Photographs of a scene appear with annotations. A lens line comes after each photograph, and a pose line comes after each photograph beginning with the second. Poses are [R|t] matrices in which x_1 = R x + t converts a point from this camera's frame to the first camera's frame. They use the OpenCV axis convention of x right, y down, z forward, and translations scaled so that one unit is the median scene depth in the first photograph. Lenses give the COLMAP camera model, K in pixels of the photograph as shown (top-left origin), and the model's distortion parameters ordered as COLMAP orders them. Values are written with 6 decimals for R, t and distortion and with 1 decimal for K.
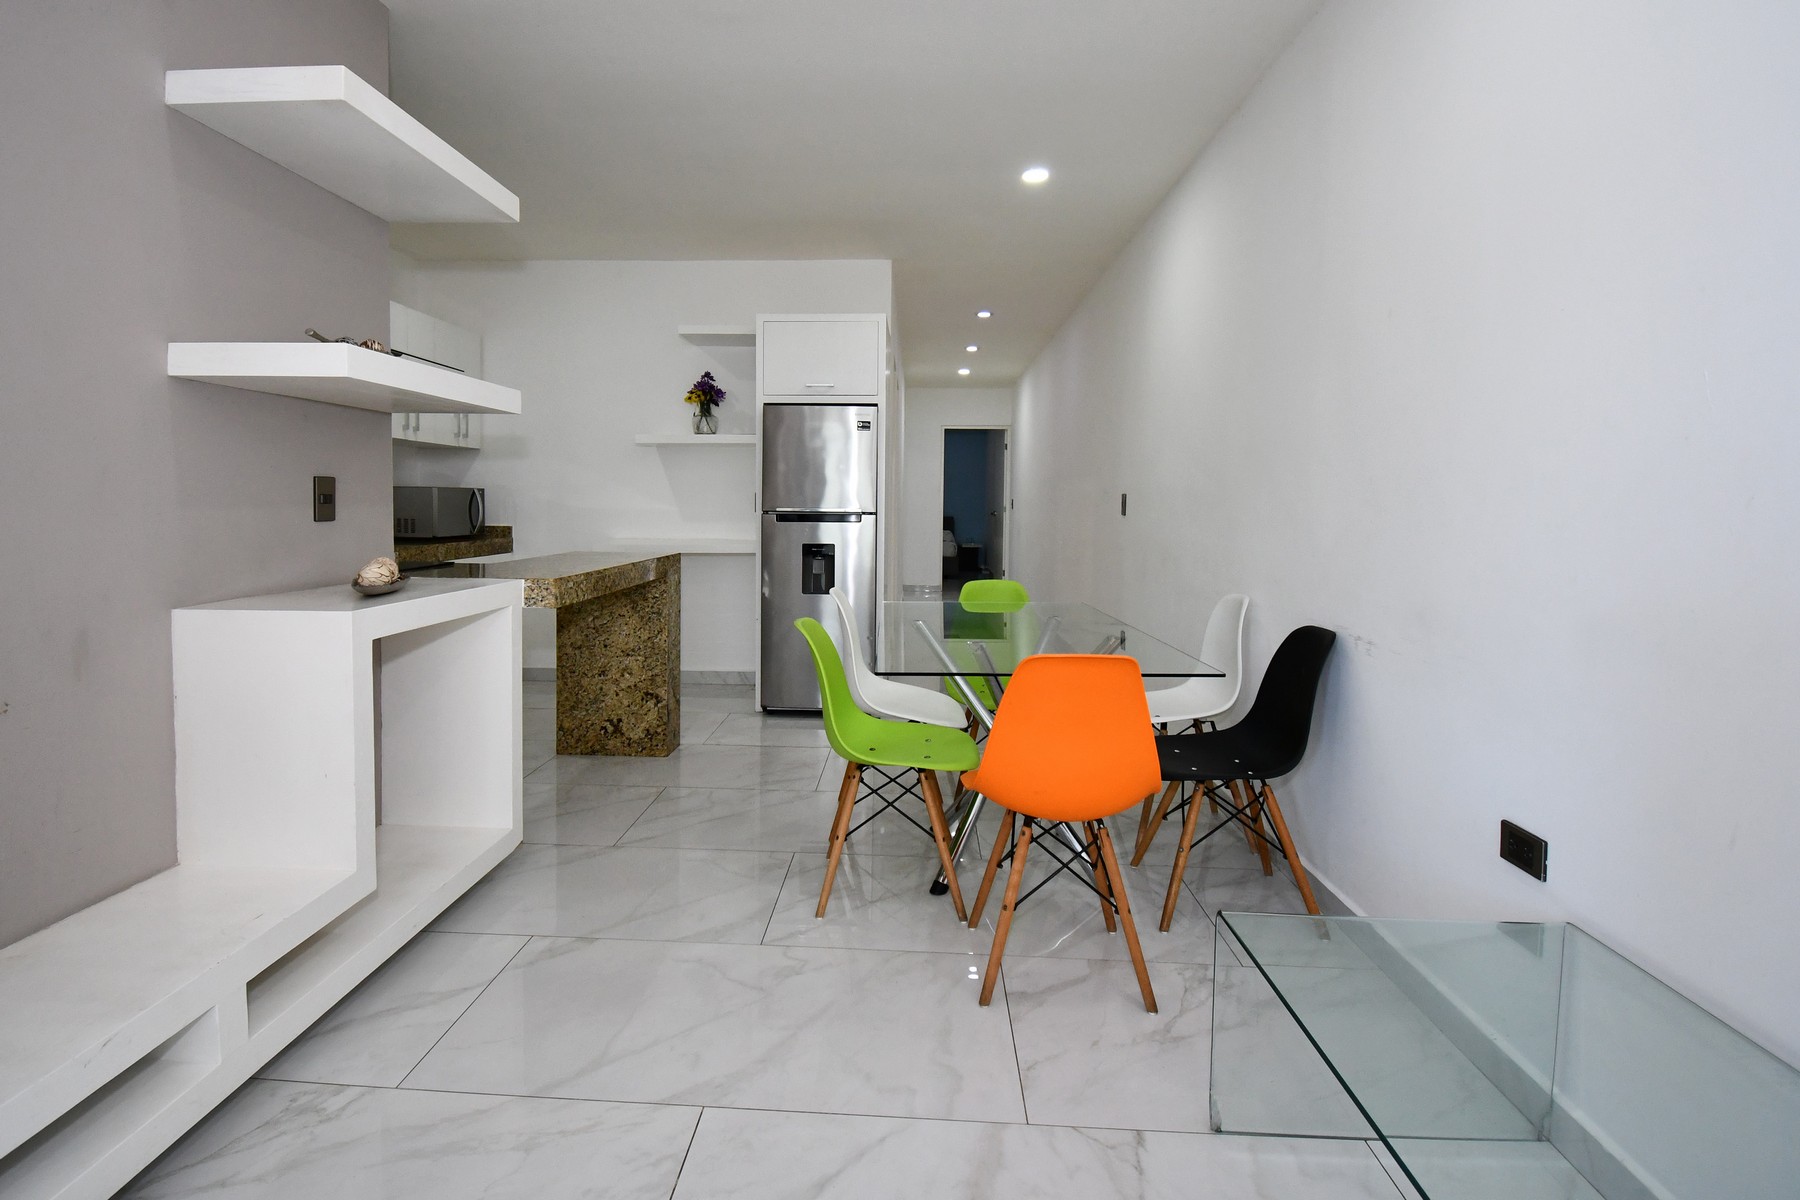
lens RADIAL K [[859.8, 0, 870.6], [0, 859.8, 541.0], [0, 0, 1]] dist [-0.022989, -0.000381]
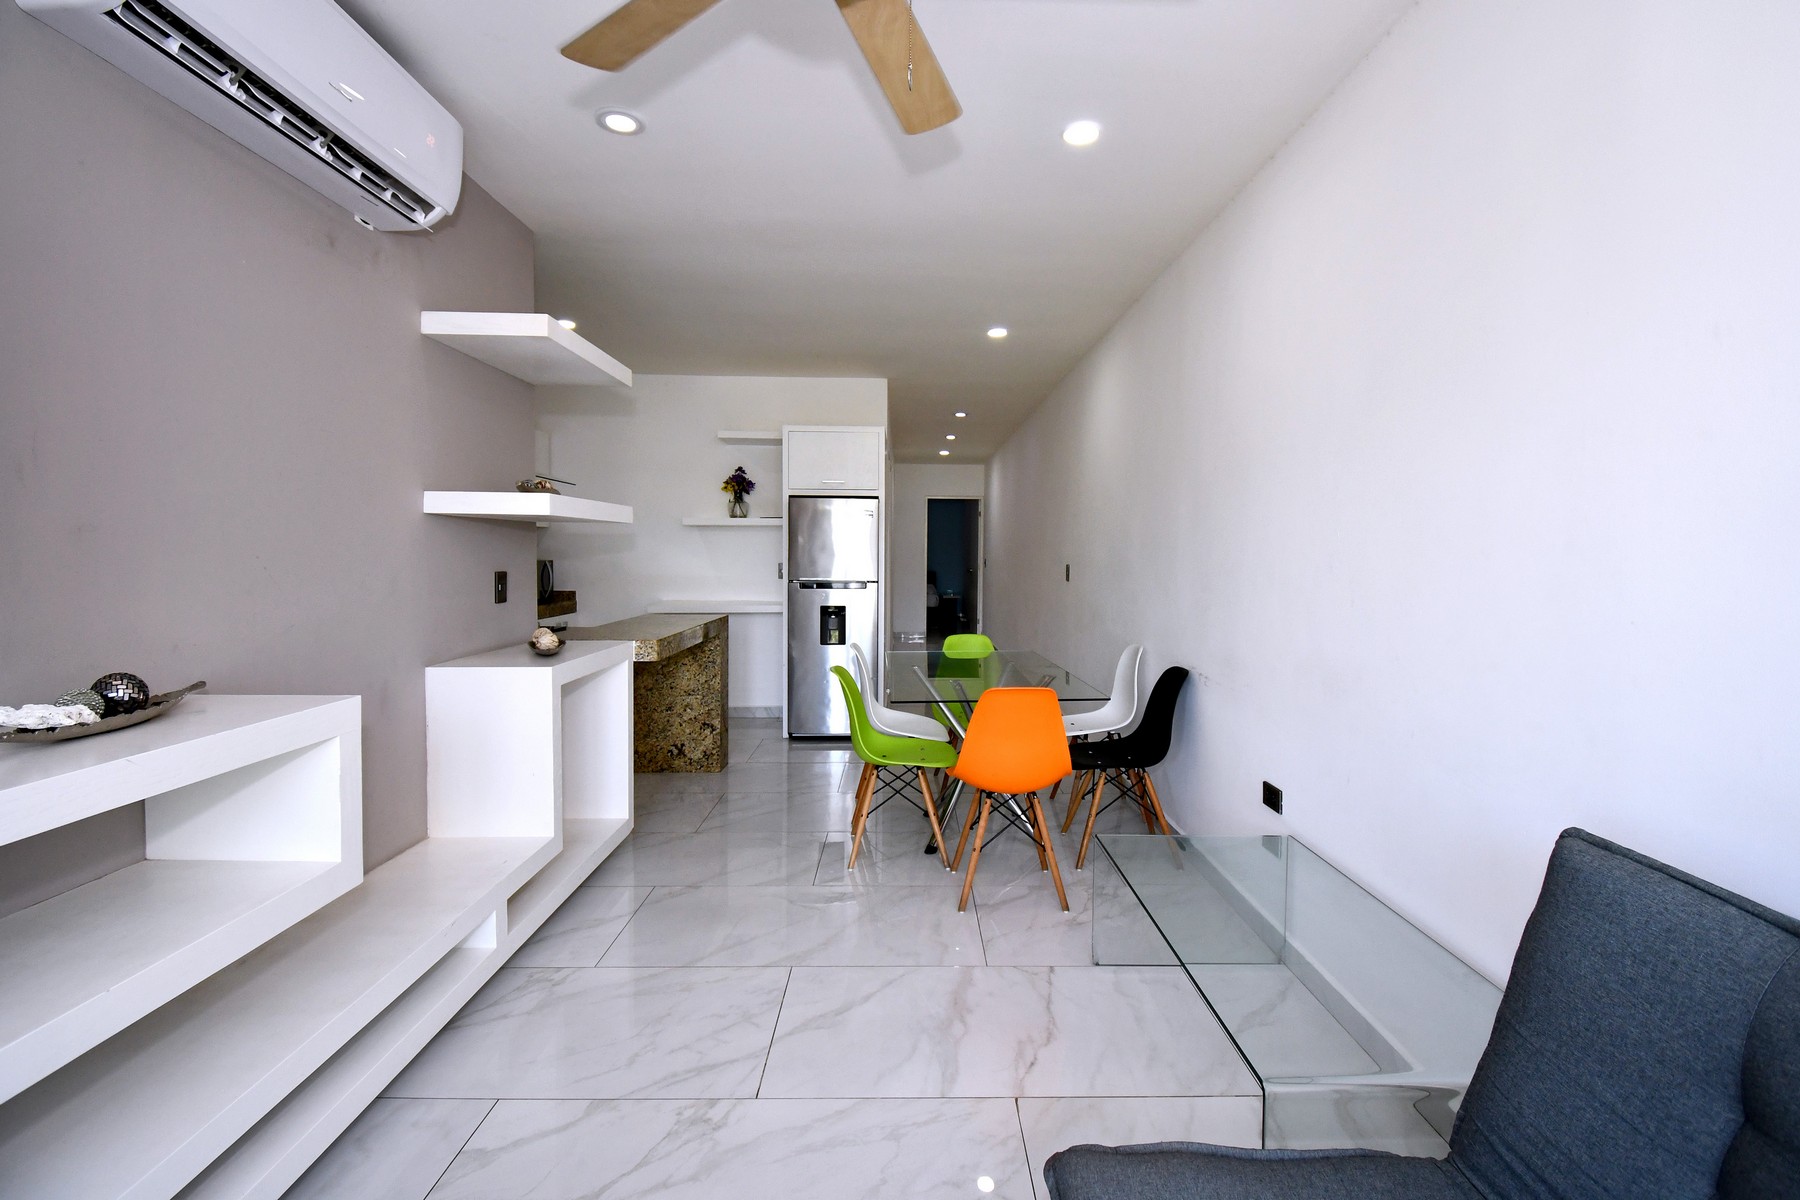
lens RADIAL K [[822.2, 0, 925.2], [0, 822.2, 572.0], [0, 0, 1]] dist [-0.019355, -0.006937]
pose [[0.996386, -0.004432, 0.084821, -0.048845], [0.005709, 0.999874, -0.014822, -0.050302], [-0.084744, 0.015252, 0.996286, -0.421645]]
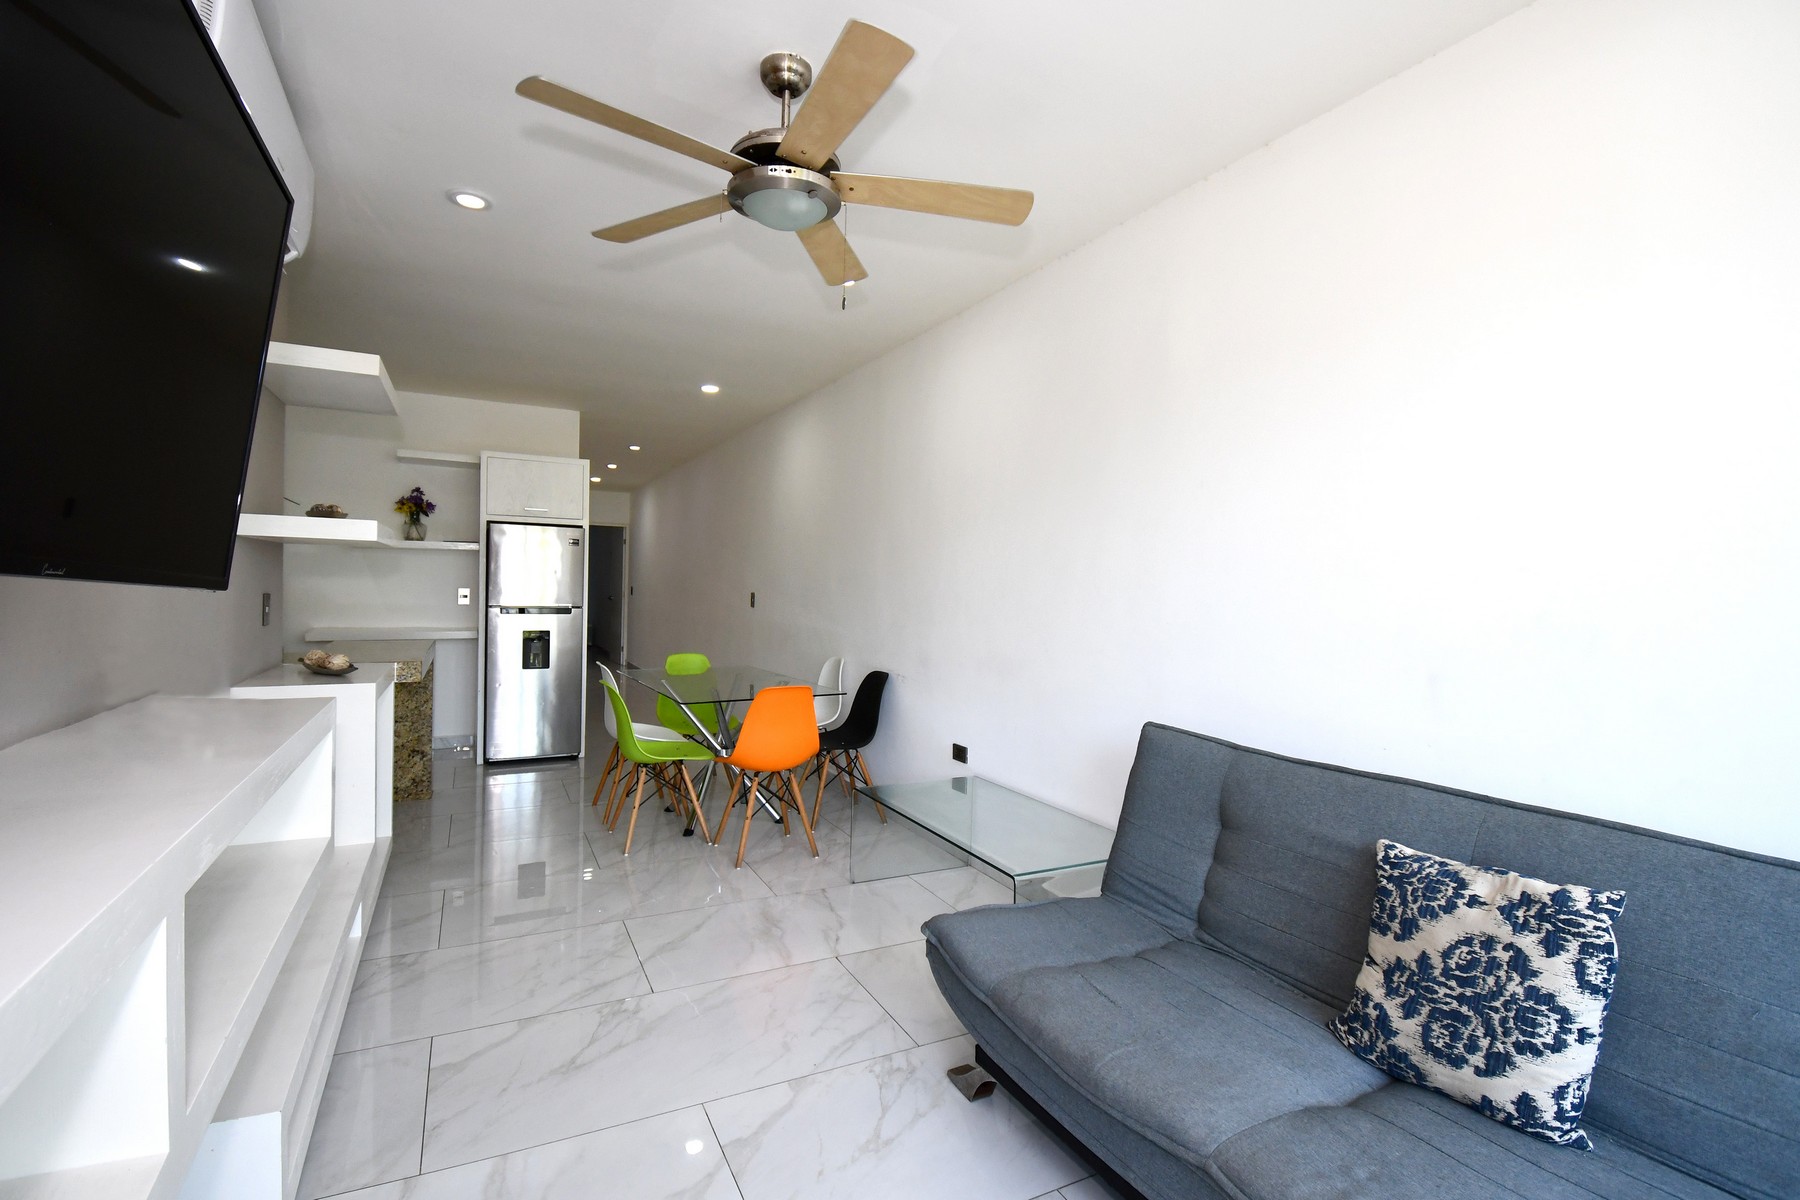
lens RADIAL K [[866.5, 0, 903.2], [0, 866.5, 590.1], [0, 0, 1]] dist [0.011739, -0.015305]
pose [[0.854295, 0.005790, 0.519756, -0.484605], [0.008984, 0.999624, -0.025902, -0.034652], [-0.519711, 0.026797, 0.853922, -0.765887]]
